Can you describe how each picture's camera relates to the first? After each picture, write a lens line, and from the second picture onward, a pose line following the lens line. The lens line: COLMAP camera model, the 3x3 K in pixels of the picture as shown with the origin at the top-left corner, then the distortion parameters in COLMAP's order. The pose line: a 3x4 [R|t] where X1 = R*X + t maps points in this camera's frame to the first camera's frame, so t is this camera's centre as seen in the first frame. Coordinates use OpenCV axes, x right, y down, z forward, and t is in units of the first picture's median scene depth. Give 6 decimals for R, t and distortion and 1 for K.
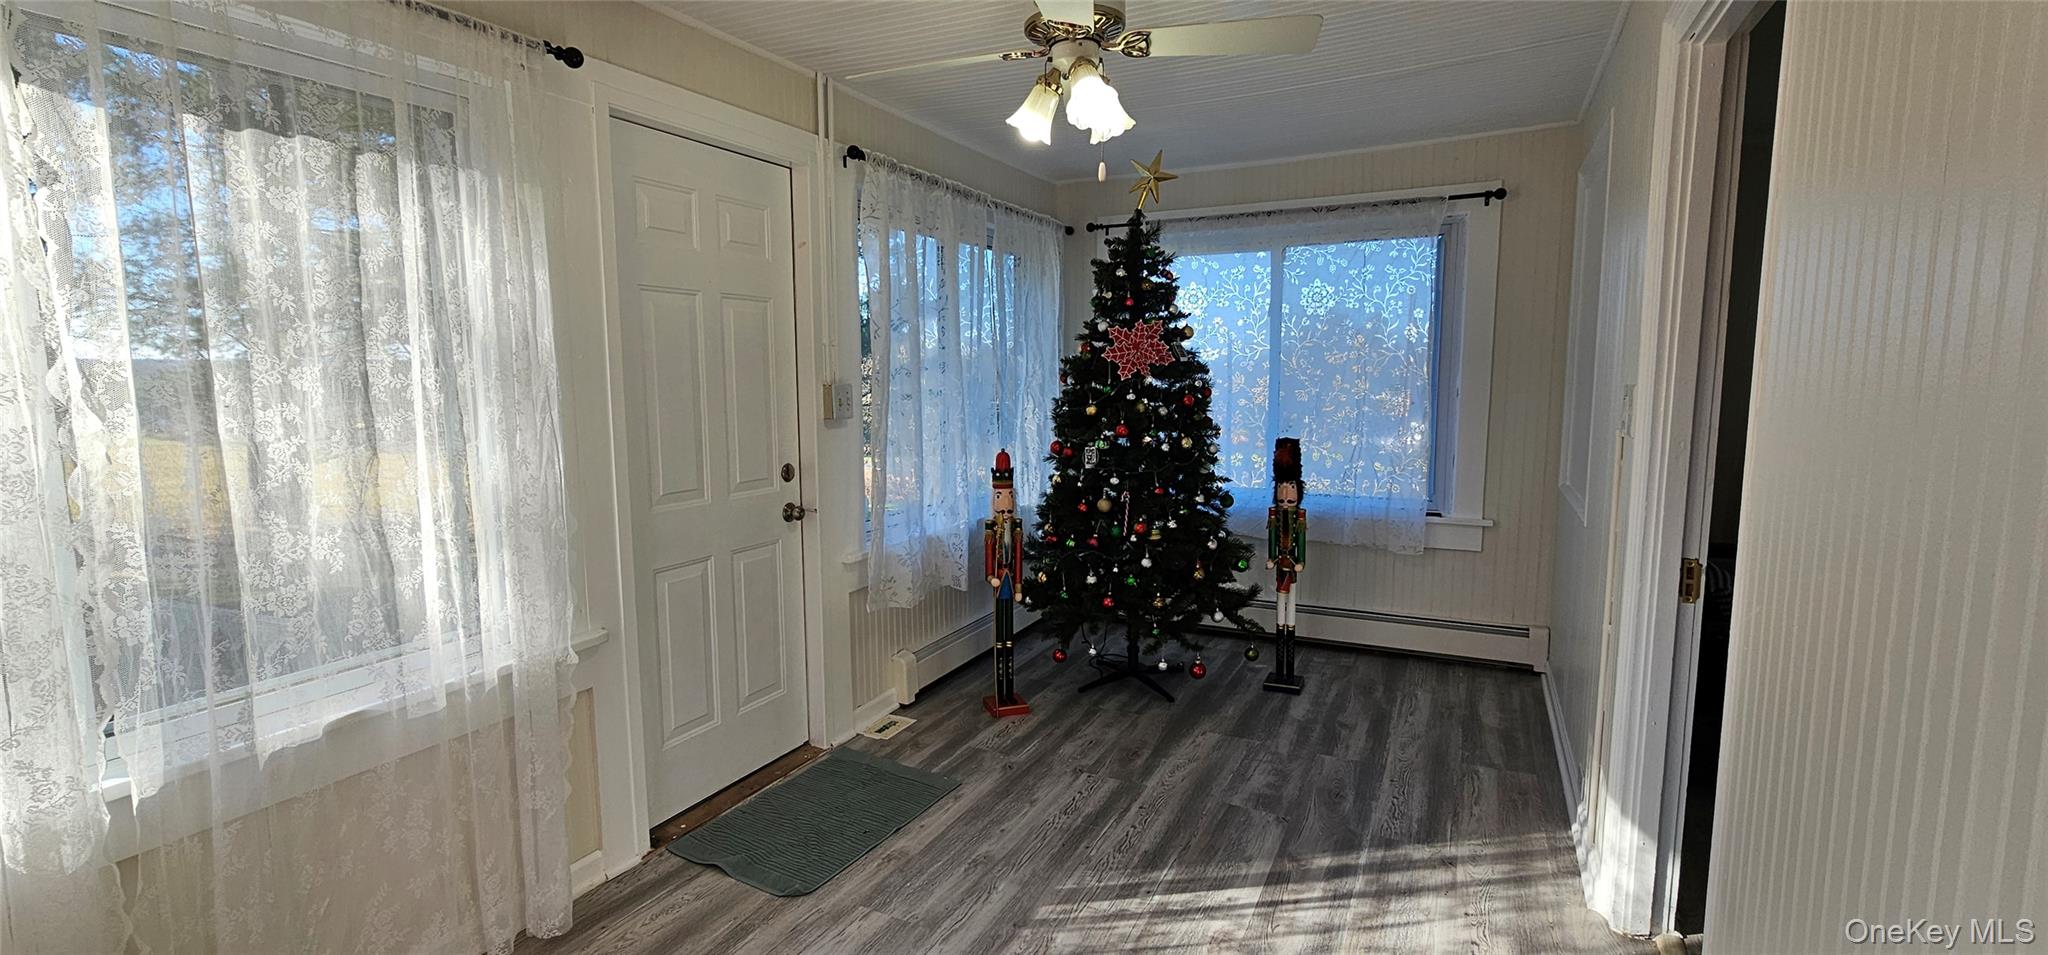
lens RADIAL K [[845.8, 0, 1008.0], [0, 845.8, 467.6], [0, 0, 1]] dist [-0.003295, -0.000407]
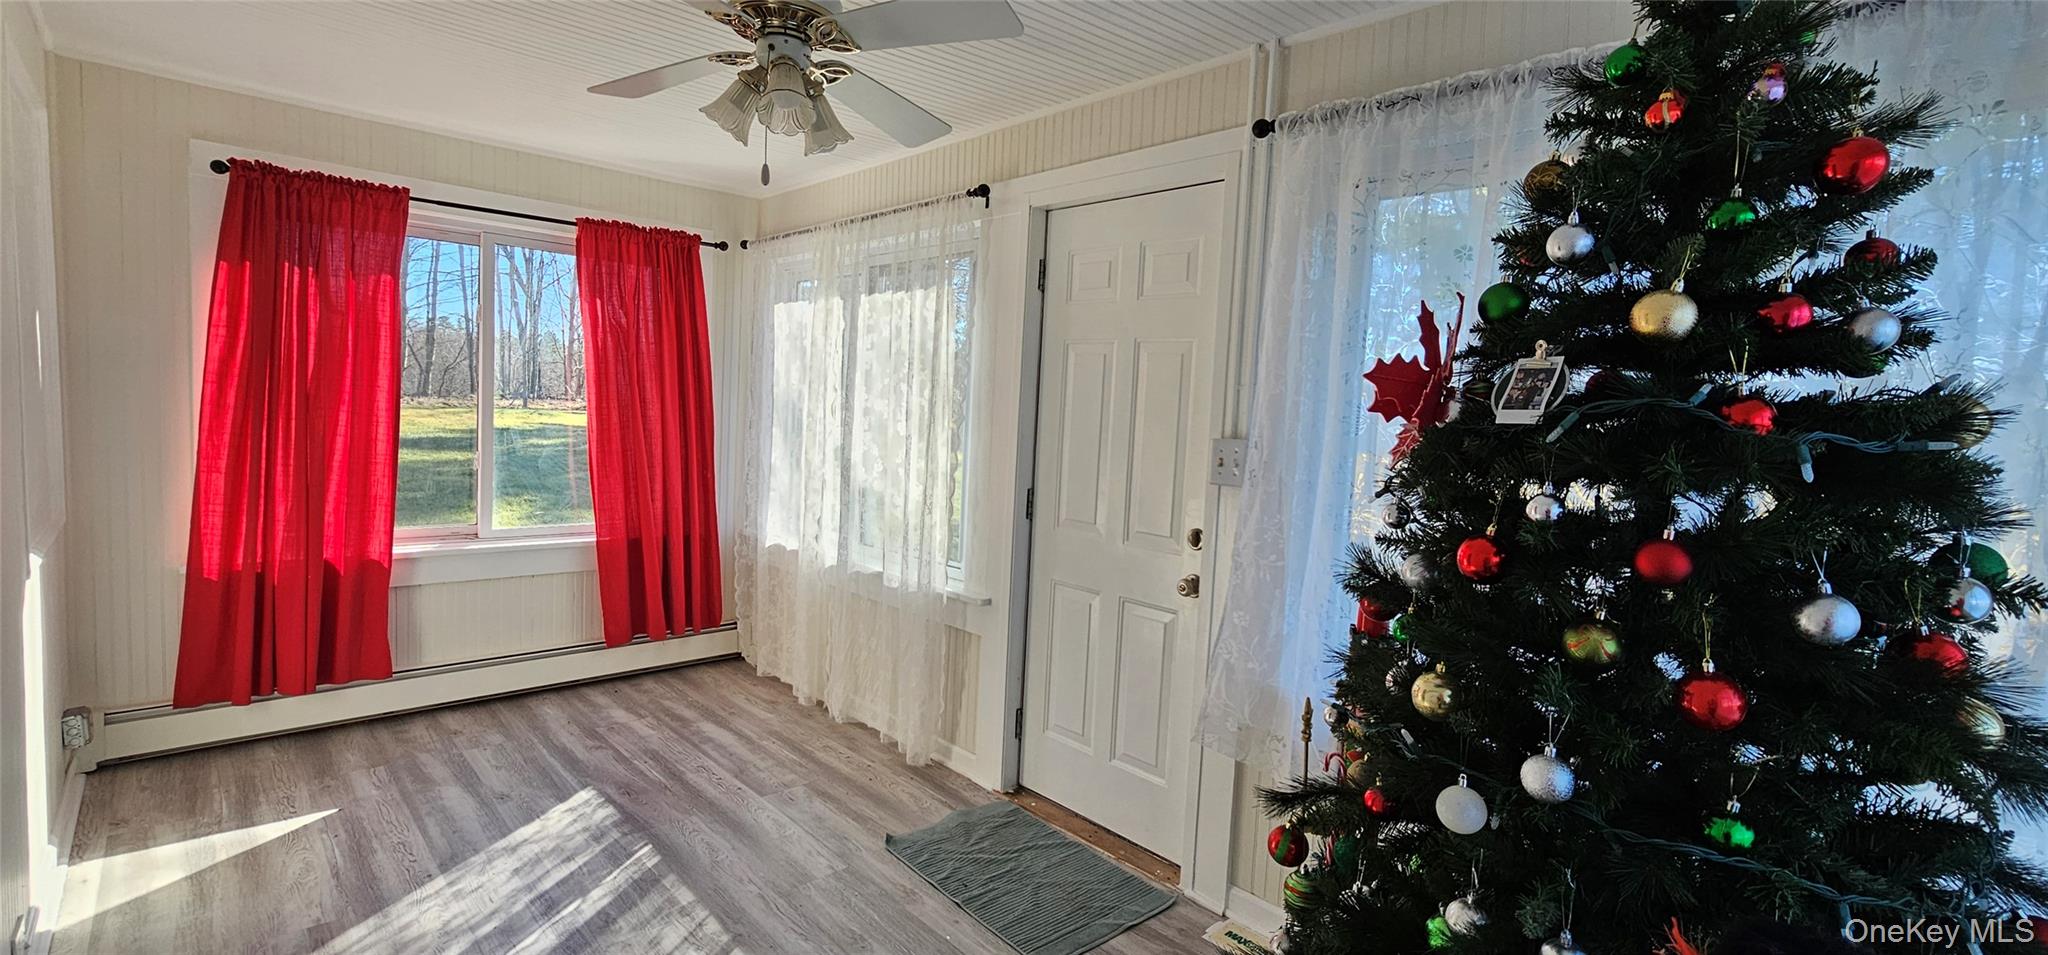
lens RADIAL K [[845.8, 0, 1008.0], [0, 845.8, 467.6], [0, 0, 1]] dist [-0.003295, -0.000407]
pose [[-0.296753, 0.061872, -0.952948, 0.781912], [-0.156670, 0.981223, 0.112495, -0.168299], [0.942015, 0.182681, -0.281487, 1.361827]]
